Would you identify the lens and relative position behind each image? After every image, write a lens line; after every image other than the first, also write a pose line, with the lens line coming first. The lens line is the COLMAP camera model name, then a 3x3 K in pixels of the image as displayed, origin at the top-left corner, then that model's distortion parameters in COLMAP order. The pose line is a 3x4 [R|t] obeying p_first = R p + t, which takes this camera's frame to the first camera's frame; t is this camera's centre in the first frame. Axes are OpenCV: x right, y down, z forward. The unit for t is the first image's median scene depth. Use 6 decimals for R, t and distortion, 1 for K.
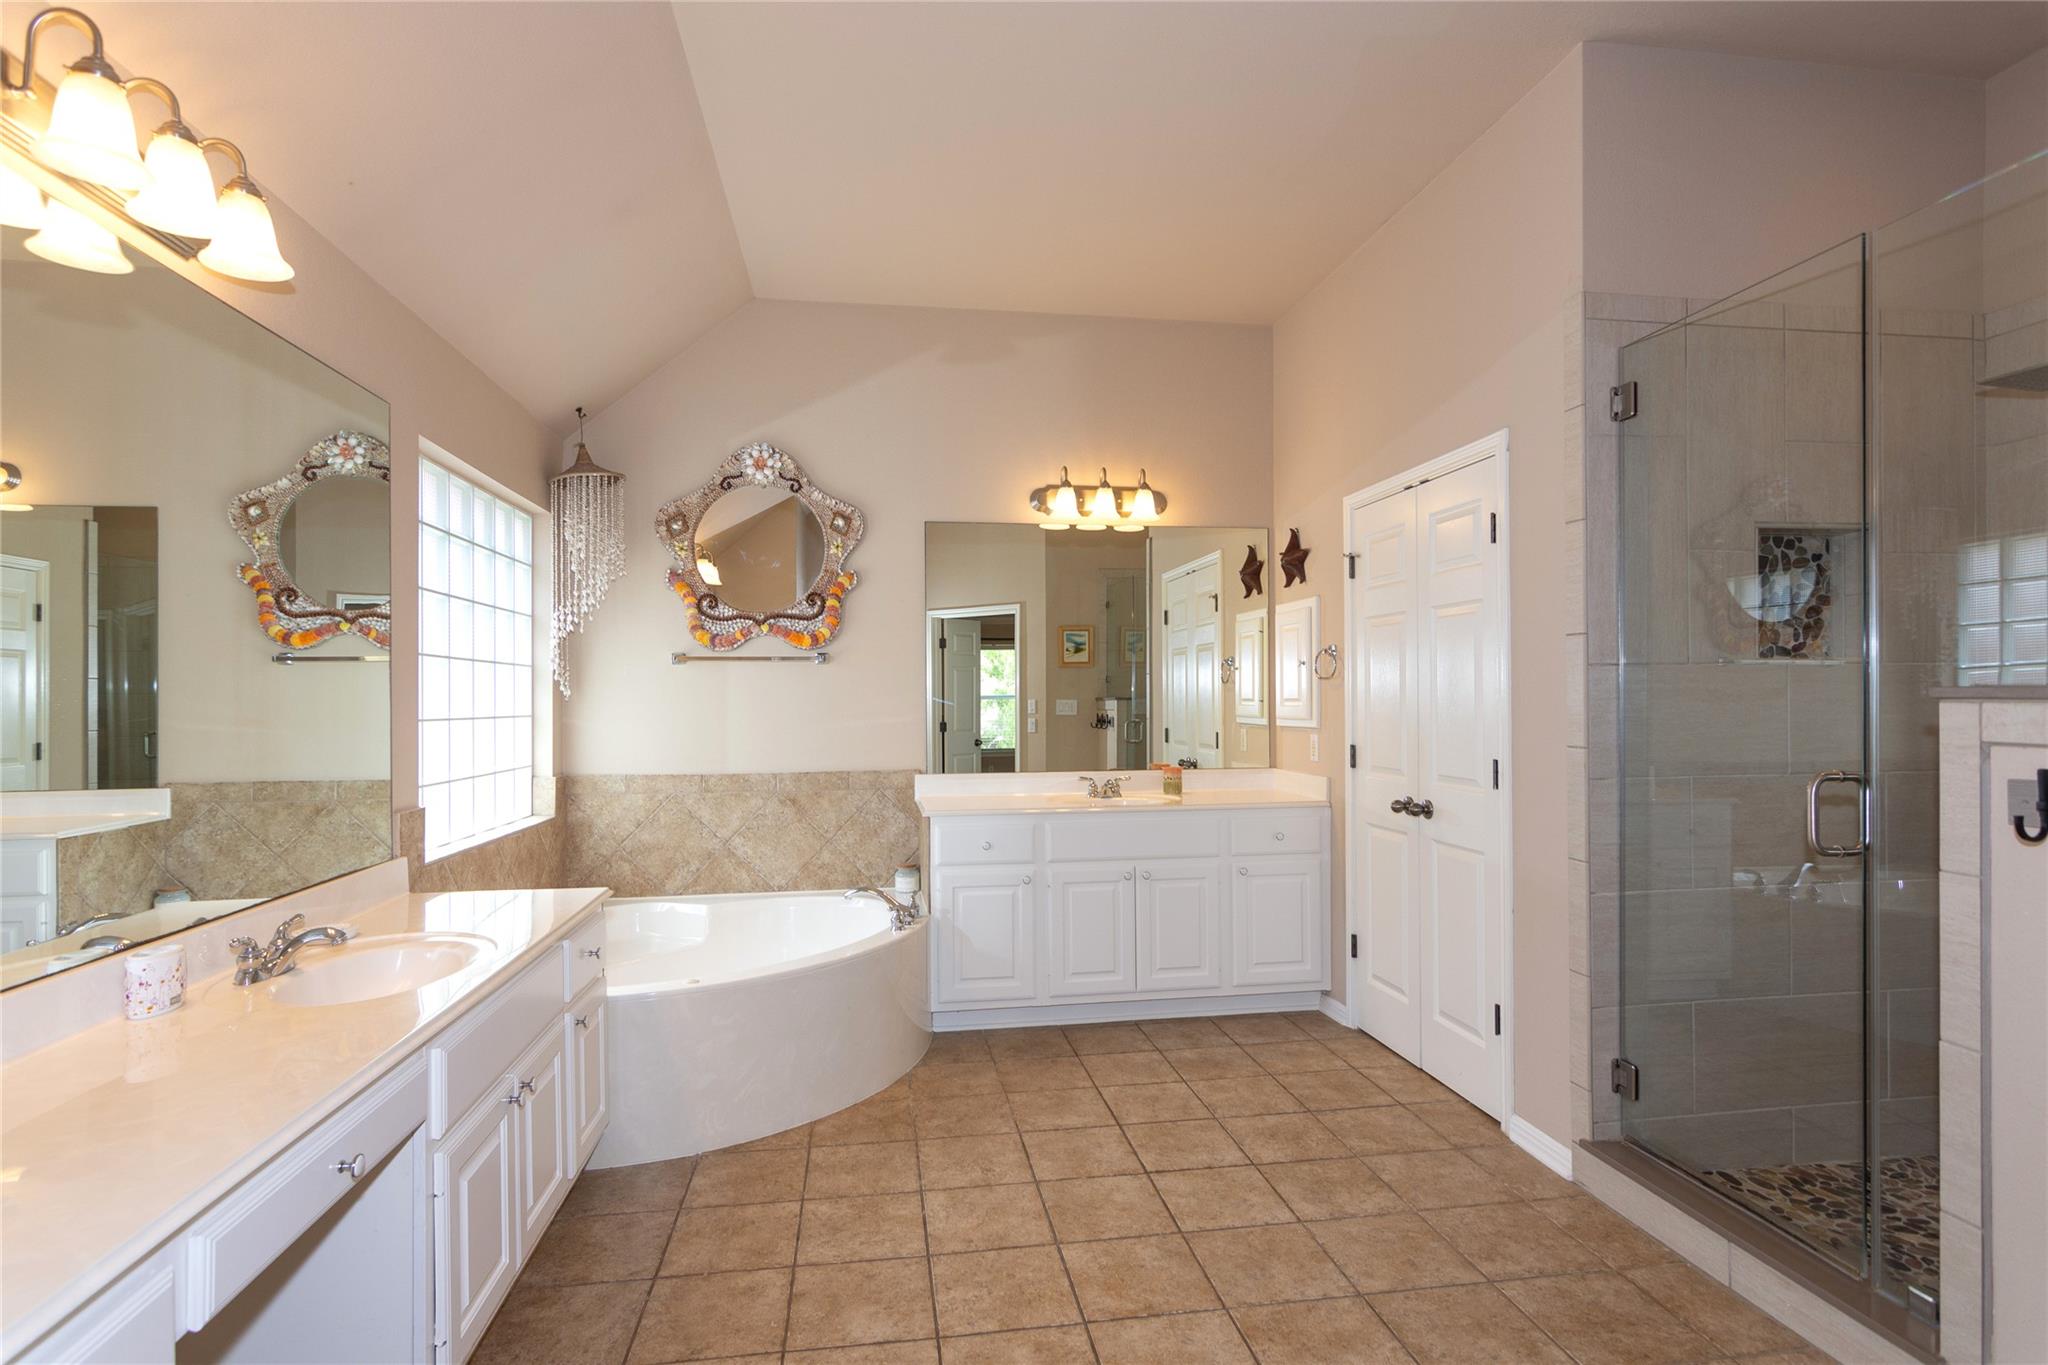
lens RADIAL K [[988.8, 0, 1034.0], [0, 988.8, 678.6], [0, 0, 1]] dist [-0.003366, 0.002524]
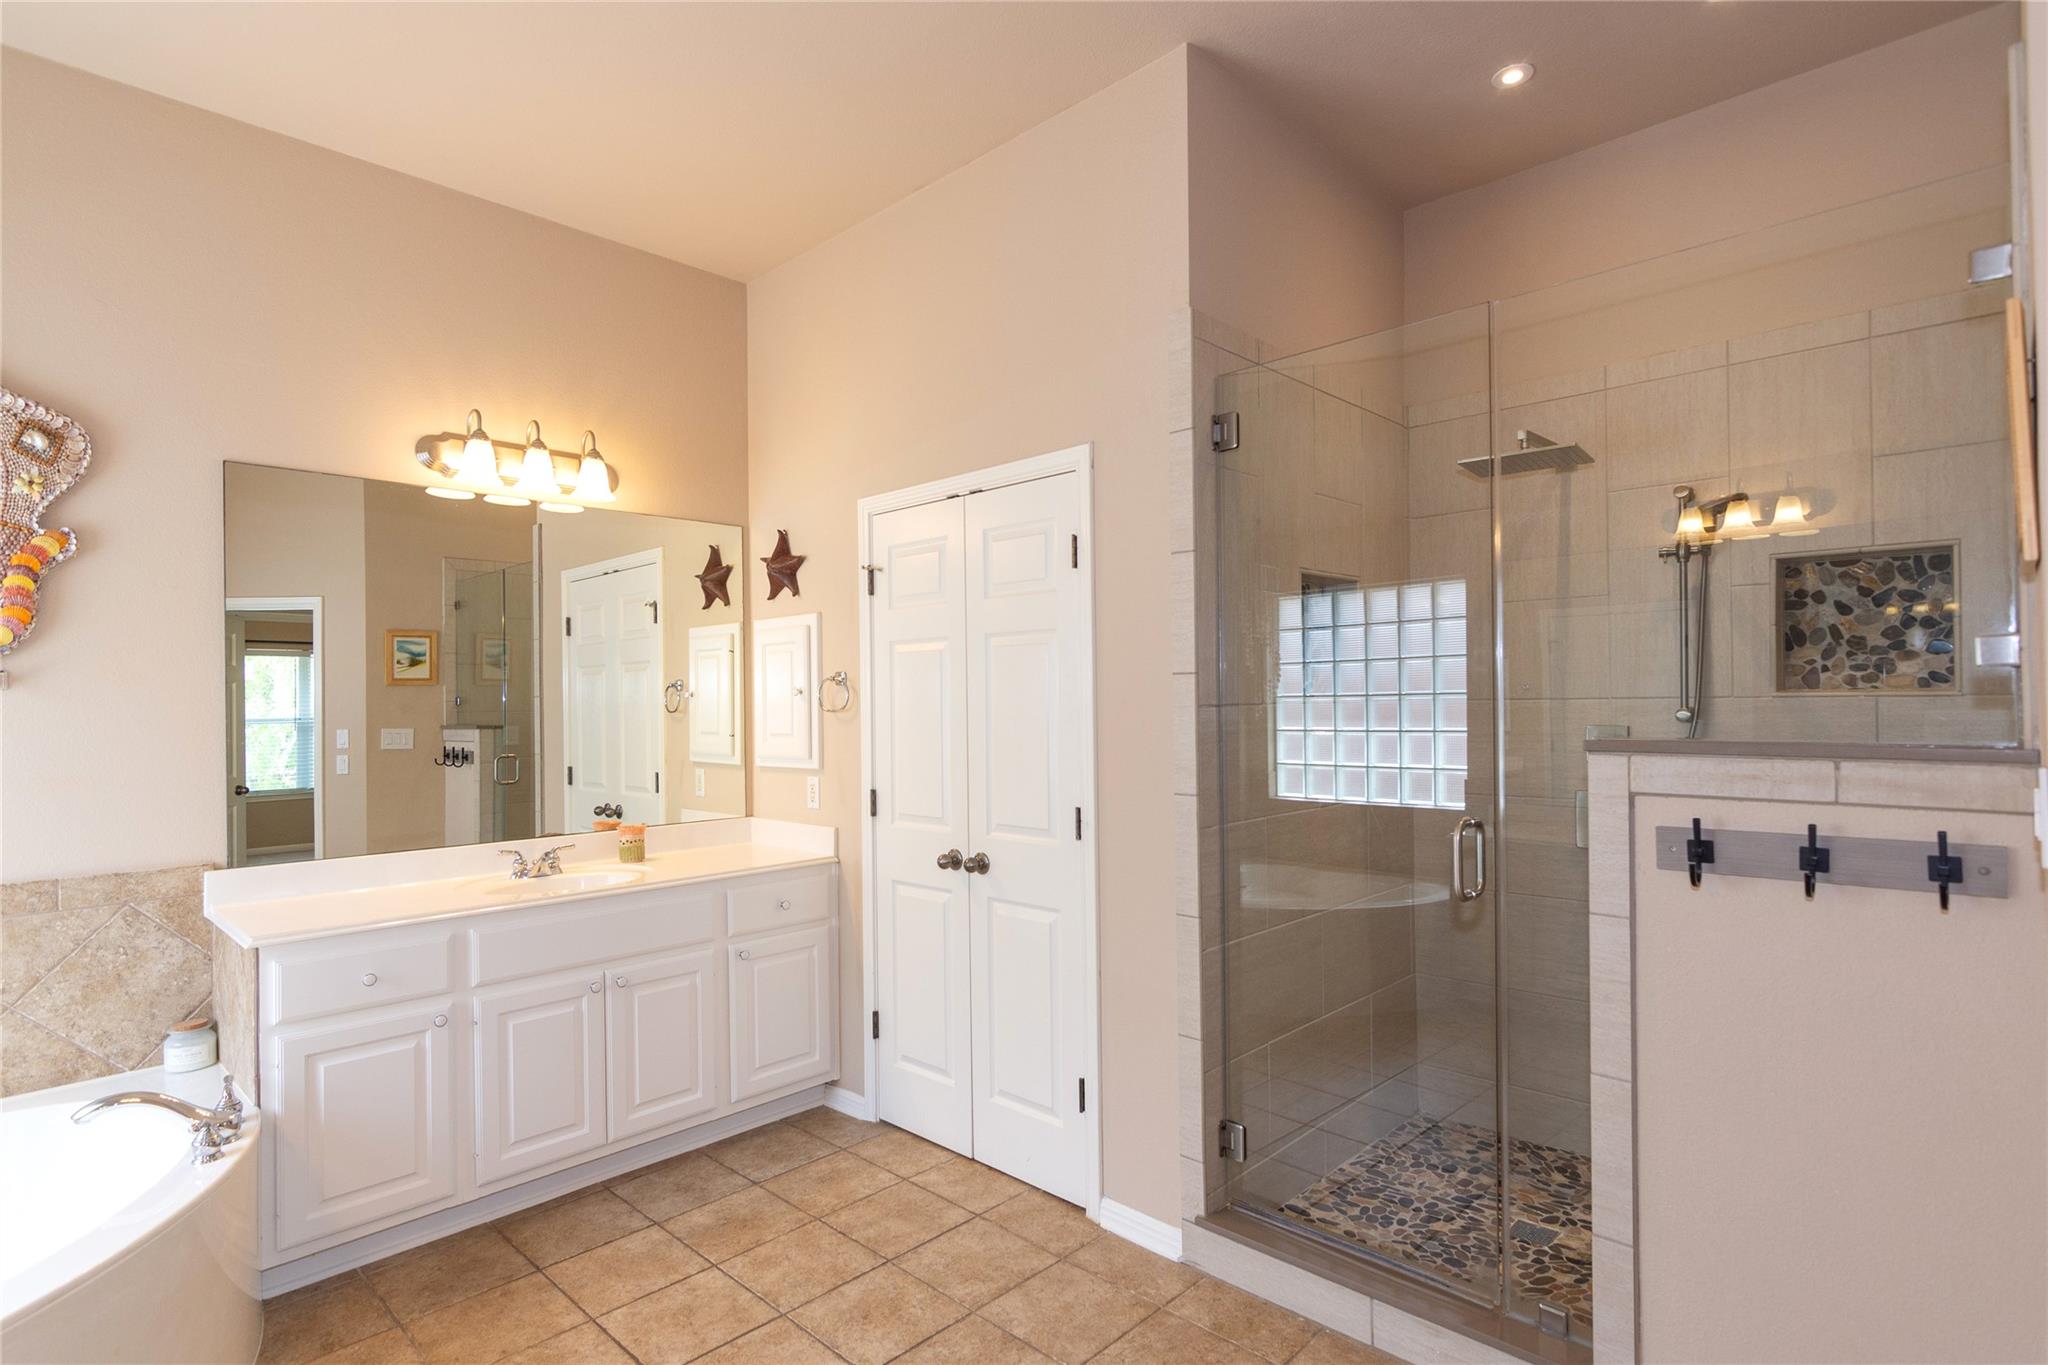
lens RADIAL K [[988.8, 0, 973.6], [0, 988.8, 687.9], [0, 0, 1]] dist [-0.003366, 0.002524]
pose [[0.802738, 0.003069, 0.596324, -0.123411], [-0.004196, 0.999991, 0.000502, -0.022804], [-0.596317, -0.002905, 0.802744, 0.272680]]
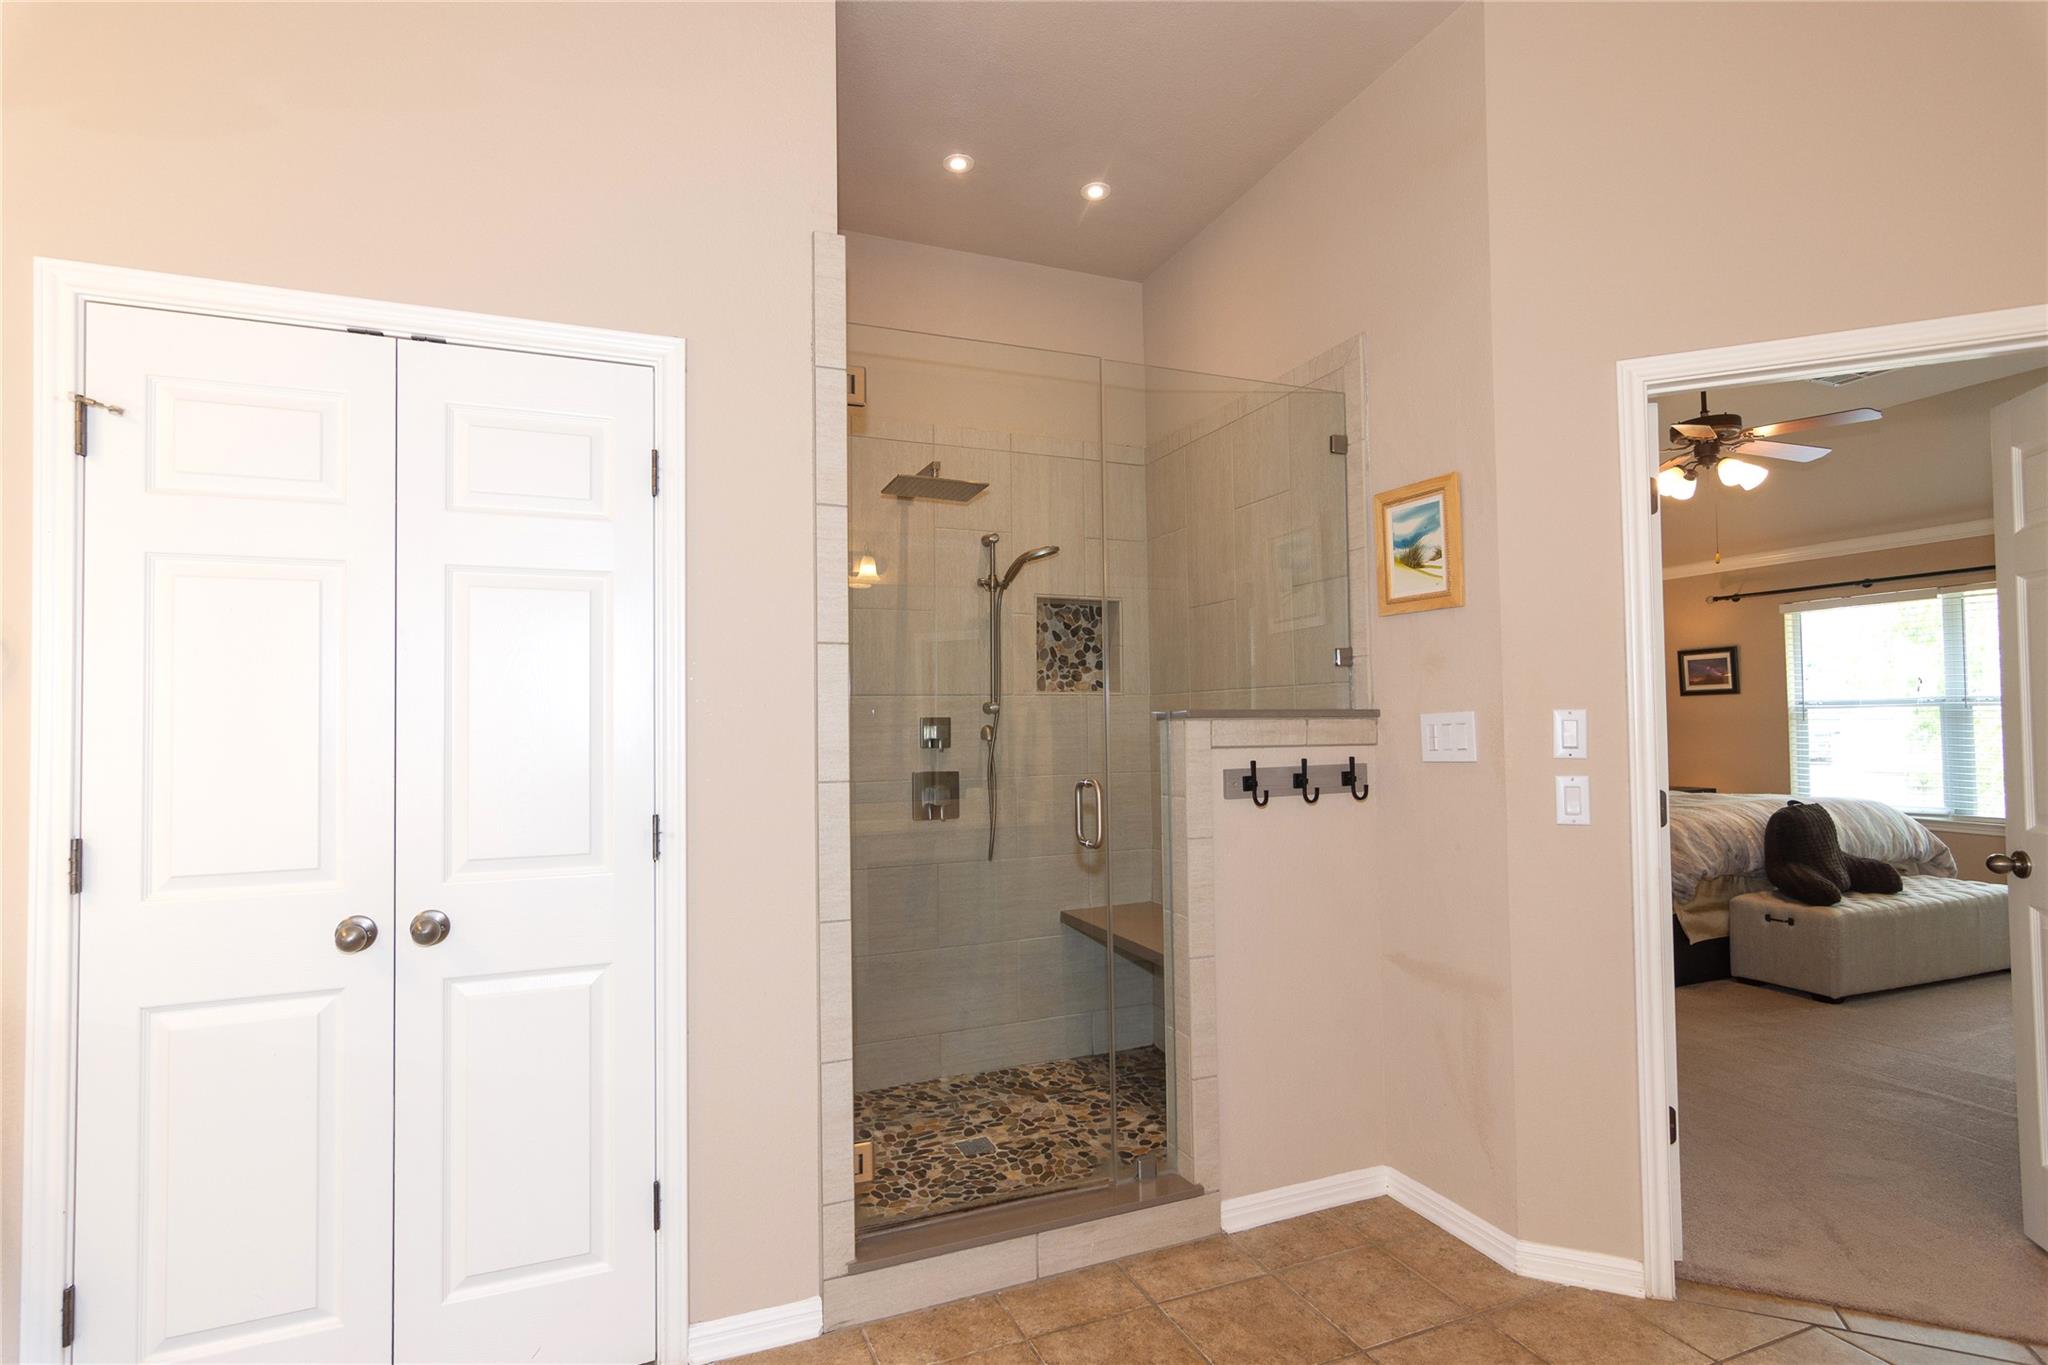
lens RADIAL K [[988.8, 0, 1024.9], [0, 988.8, 687.3], [0, 0, 1]] dist [-0.003366, 0.002524]
pose [[-0.229206, 0.038424, 0.972619, -0.205525], [-0.010873, 0.999057, -0.042031, 0.016776], [-0.973317, -0.020209, -0.228572, 0.751028]]
